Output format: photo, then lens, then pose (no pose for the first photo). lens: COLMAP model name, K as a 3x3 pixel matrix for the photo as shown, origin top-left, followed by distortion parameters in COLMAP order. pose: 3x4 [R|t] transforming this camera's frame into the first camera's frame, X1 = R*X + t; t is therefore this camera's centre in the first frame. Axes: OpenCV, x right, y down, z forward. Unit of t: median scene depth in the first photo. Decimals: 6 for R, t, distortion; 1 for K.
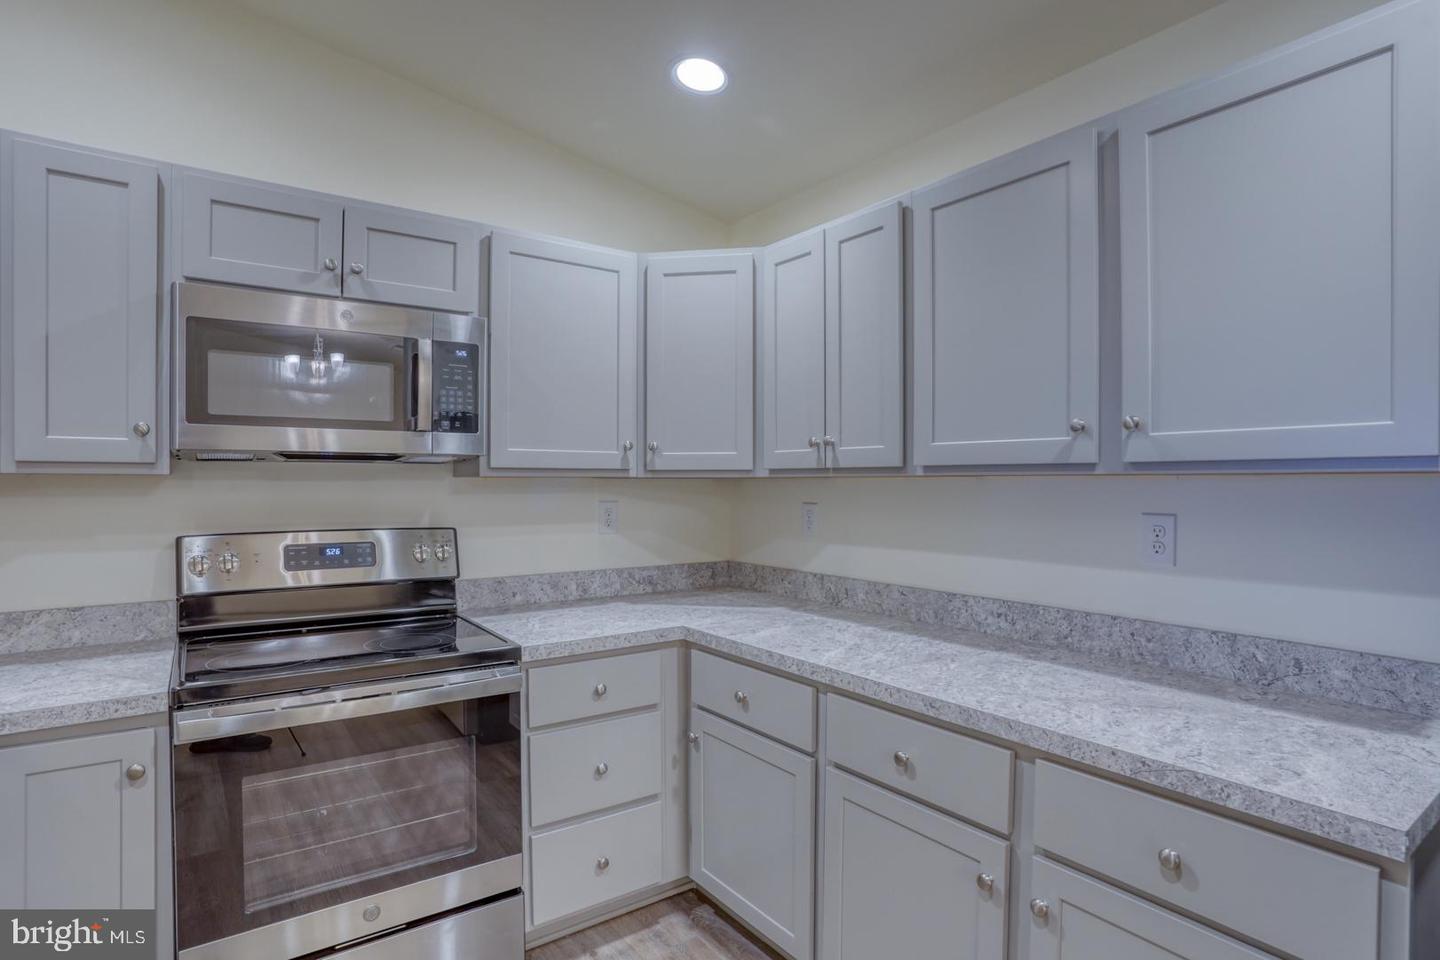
lens RADIAL K [[718.6, 0, 720.0], [0, 718.6, 480.0], [0, 0, 1]] dist [-0.067622, 0.027536]
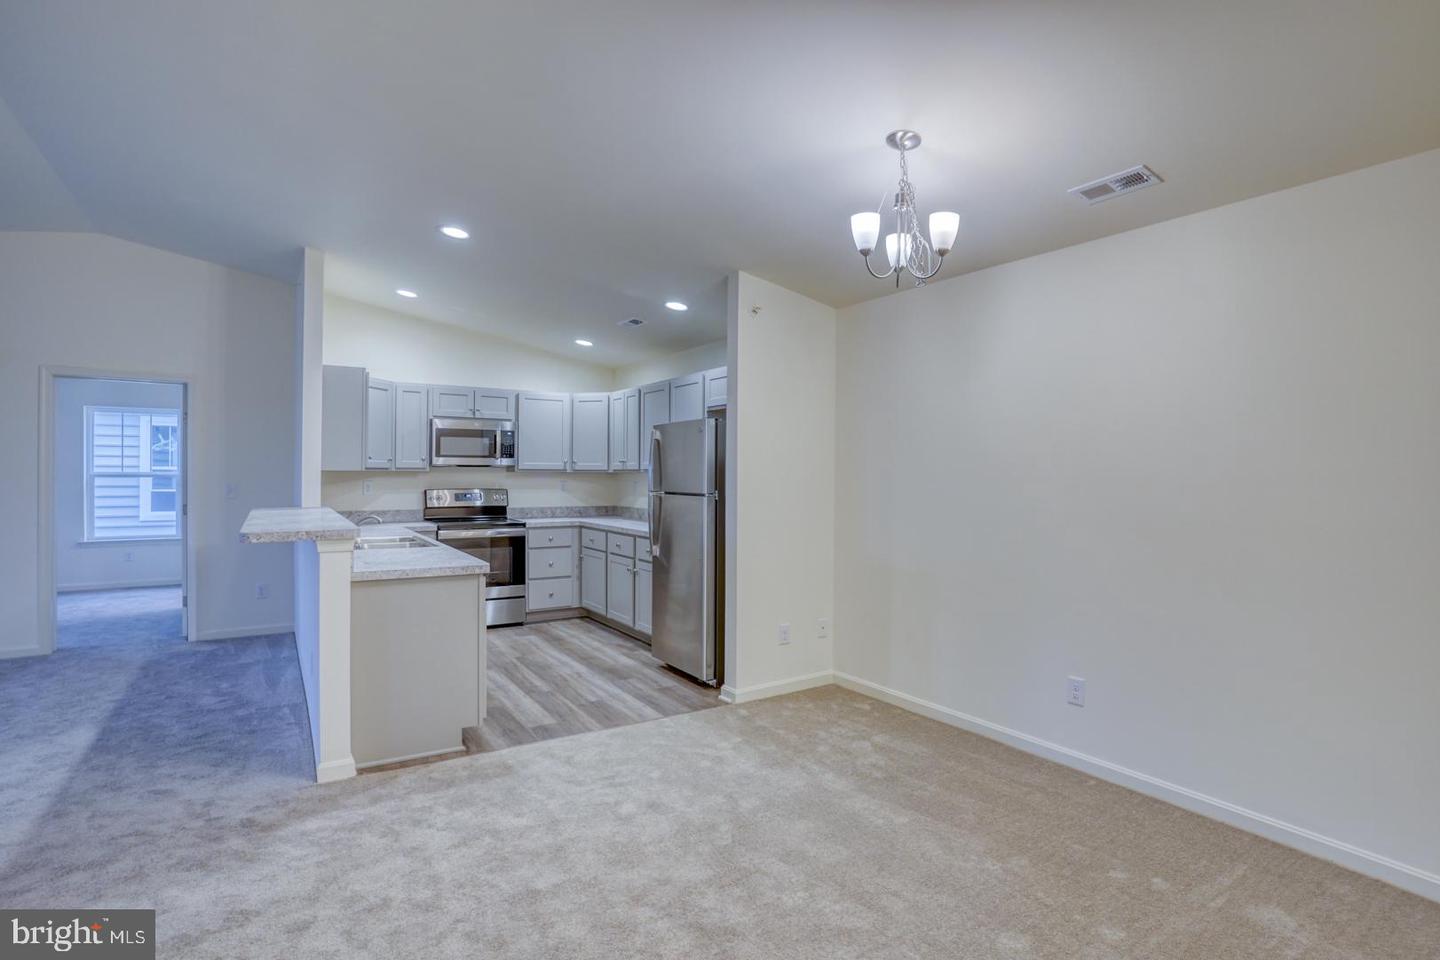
lens RADIAL K [[718.6, 0, 720.0], [0, 718.6, 480.0], [0, 0, 1]] dist [-0.067622, 0.027536]
pose [[0.997819, 0.005685, -0.065761, 0.771724], [-0.005281, 0.999966, 0.006317, 0.006097], [0.065795, -0.005956, 0.997815, -2.082099]]
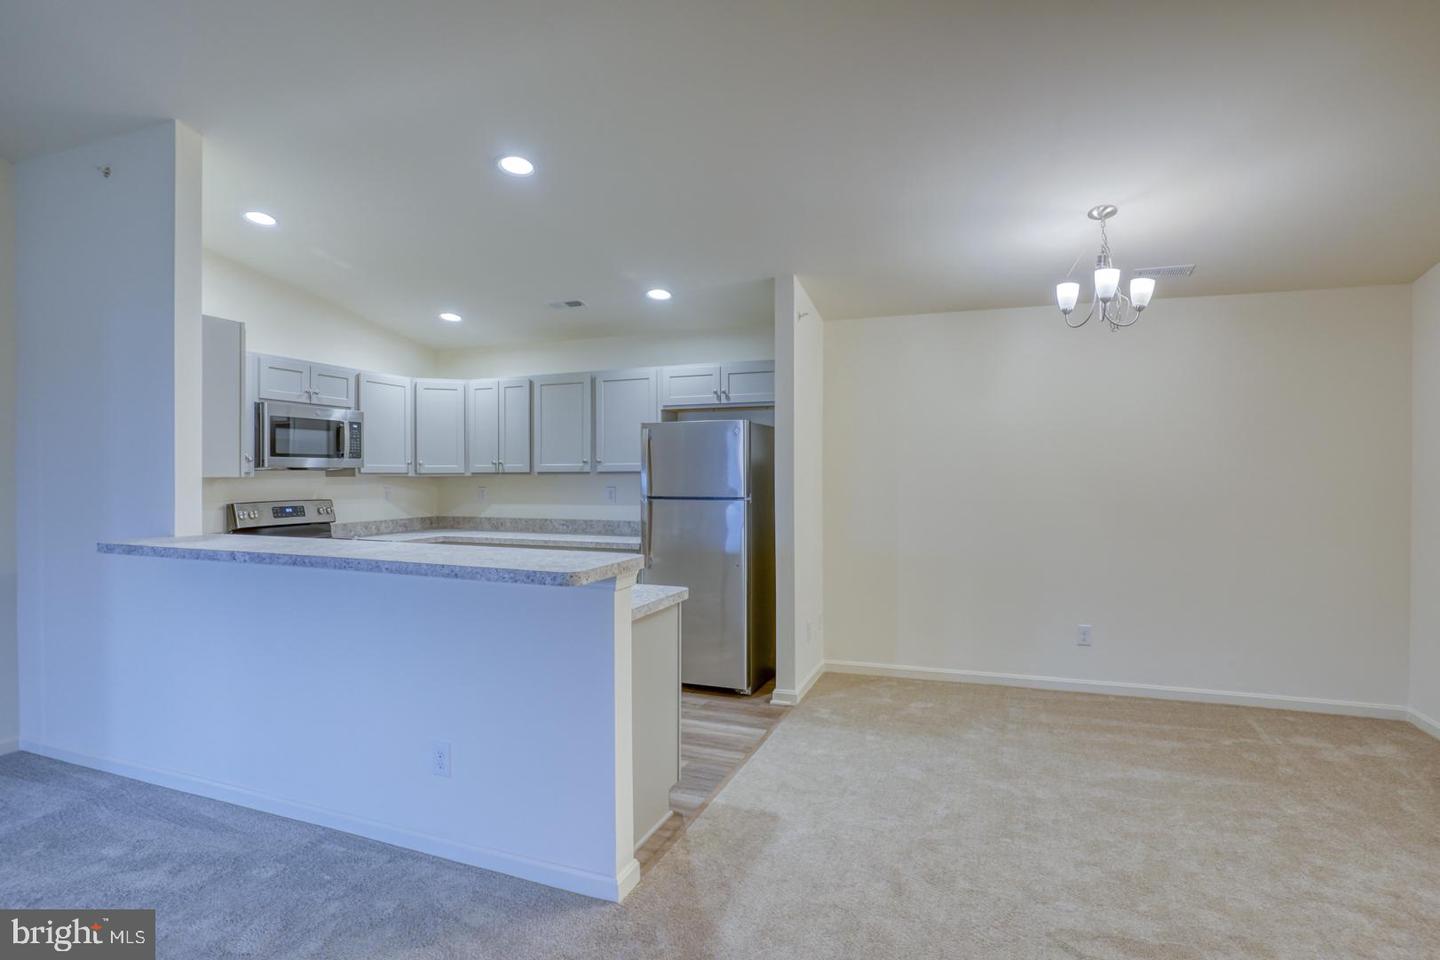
lens RADIAL K [[739.6, 0, 703.9], [0, 739.6, 477.7], [0, 0, 1]] dist [-0.037124, 0.000724]
pose [[0.840268, -0.007125, 0.542124, -0.692672], [0.005267, 0.999974, 0.004978, -0.007488], [-0.542146, -0.001327, 0.840283, -1.687404]]
